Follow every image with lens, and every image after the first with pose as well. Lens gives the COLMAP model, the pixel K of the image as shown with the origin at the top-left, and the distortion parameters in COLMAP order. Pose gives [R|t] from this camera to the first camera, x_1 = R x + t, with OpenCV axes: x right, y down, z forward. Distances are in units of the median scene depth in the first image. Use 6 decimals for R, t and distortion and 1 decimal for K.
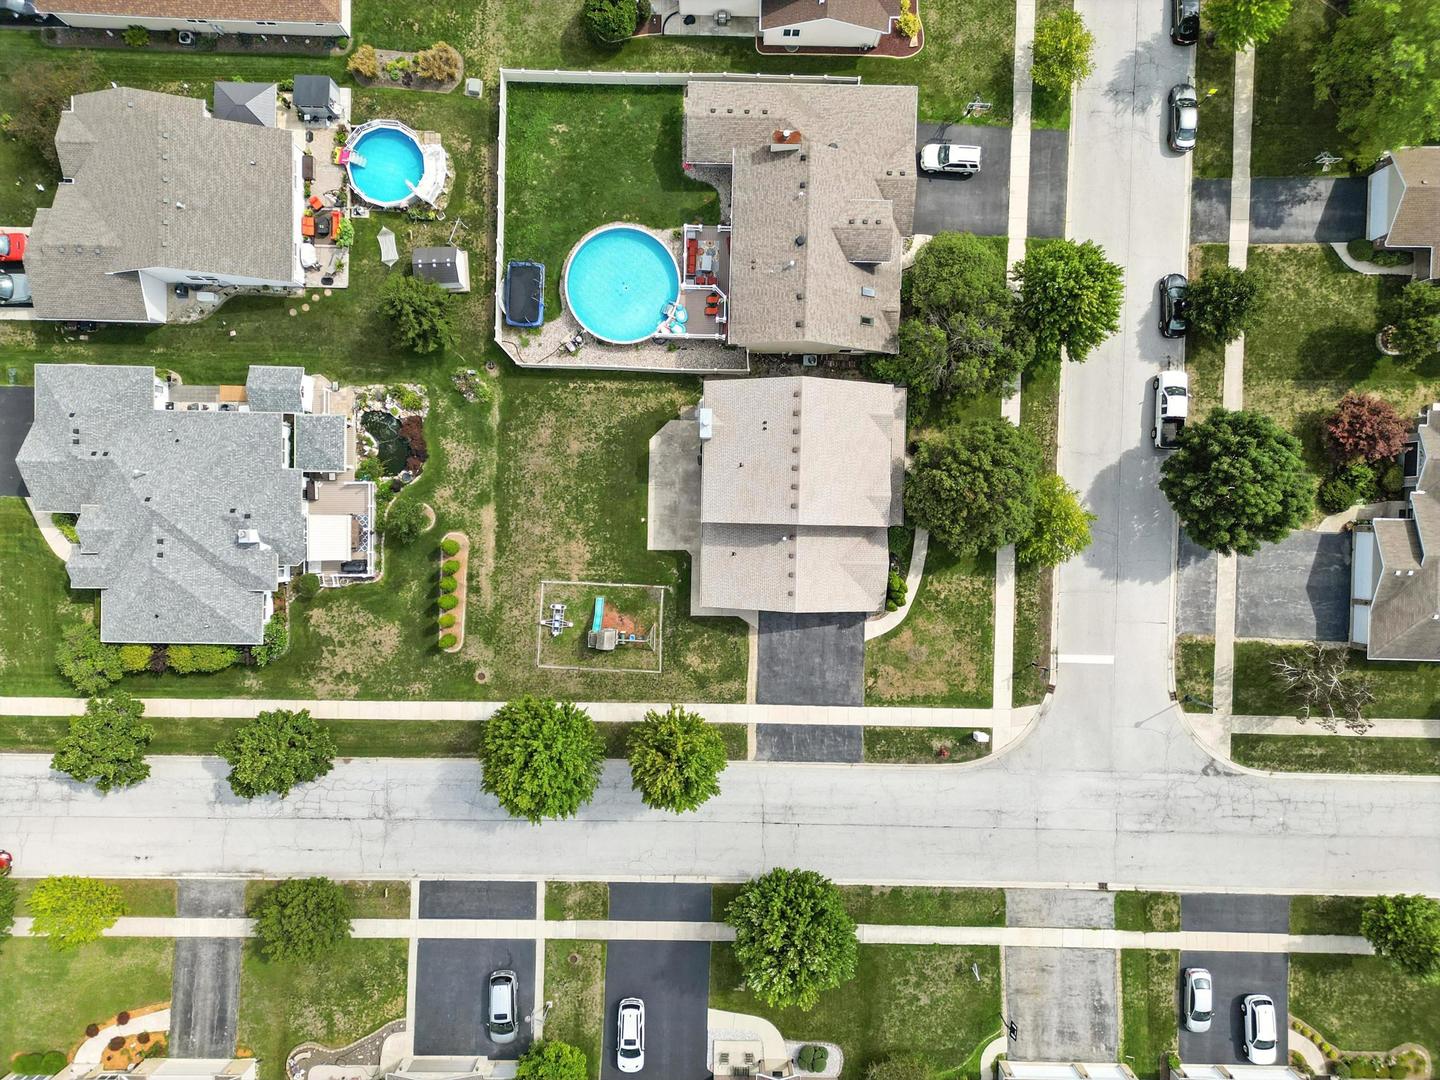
lens RADIAL K [[1006.5, 0, 720.0], [0, 1006.5, 540.0], [0, 0, 1]] dist [0.078671, -0.075261]
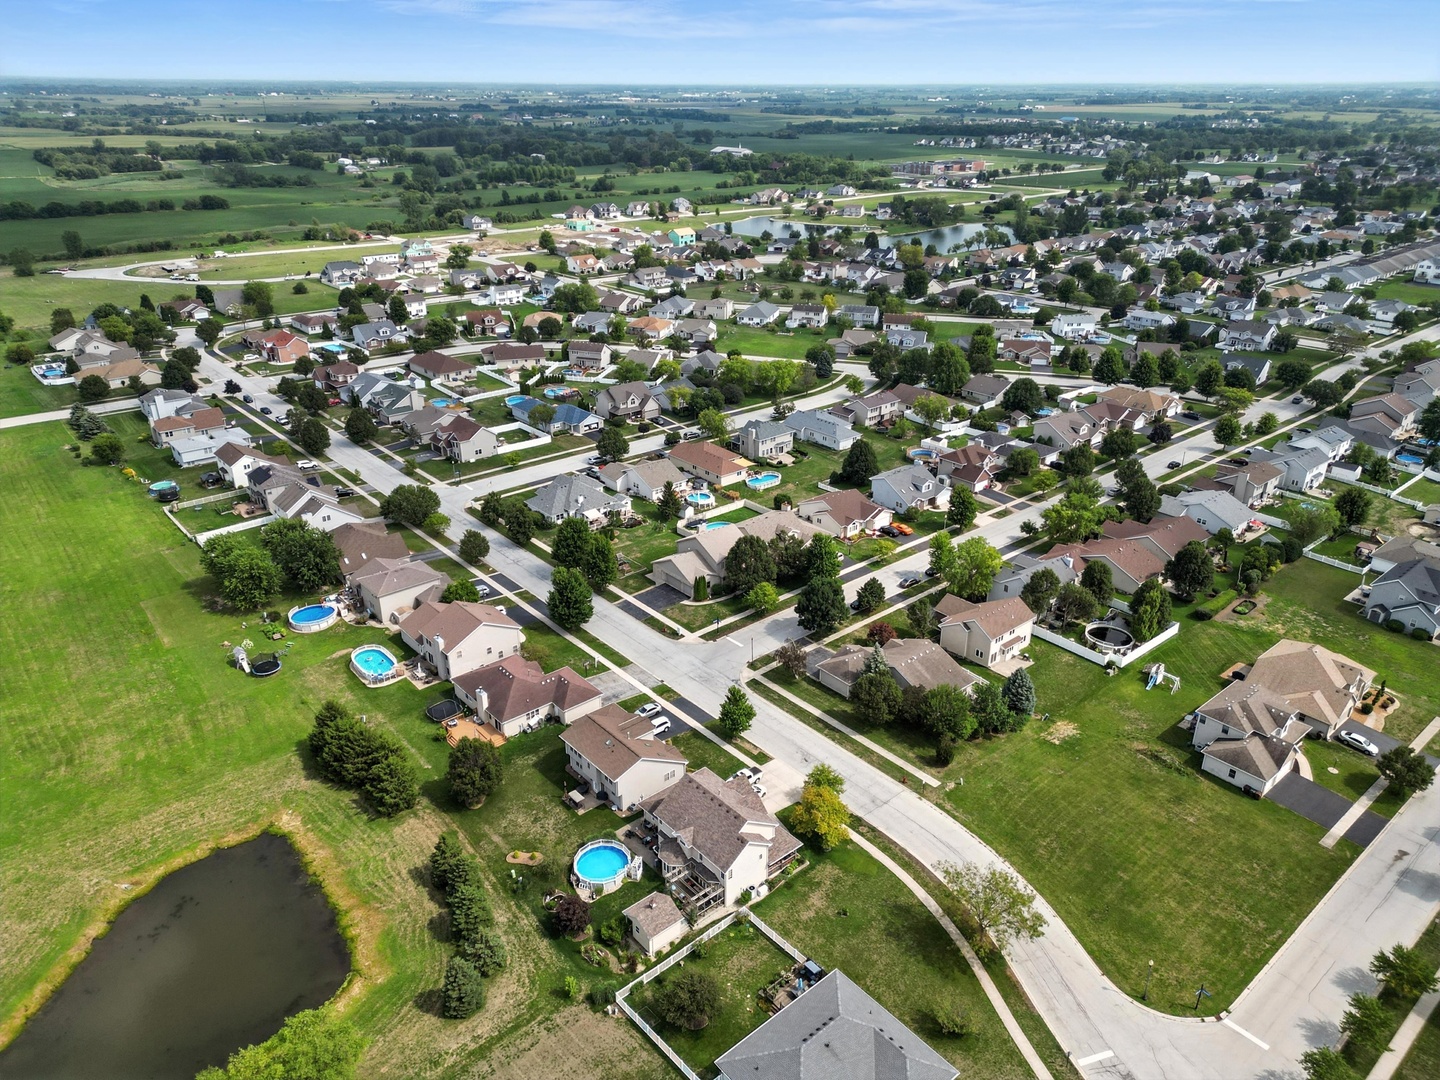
lens RADIAL K [[1006.5, 0, 720.0], [0, 1006.5, 540.0], [0, 0, 1]] dist [0.078671, -0.075261]
pose [[0.665157, 0.311965, -0.678412, 1.817542], [-0.746574, 0.260958, -0.611987, 1.481306], [-0.013882, 0.913553, 0.406483, -0.137262]]
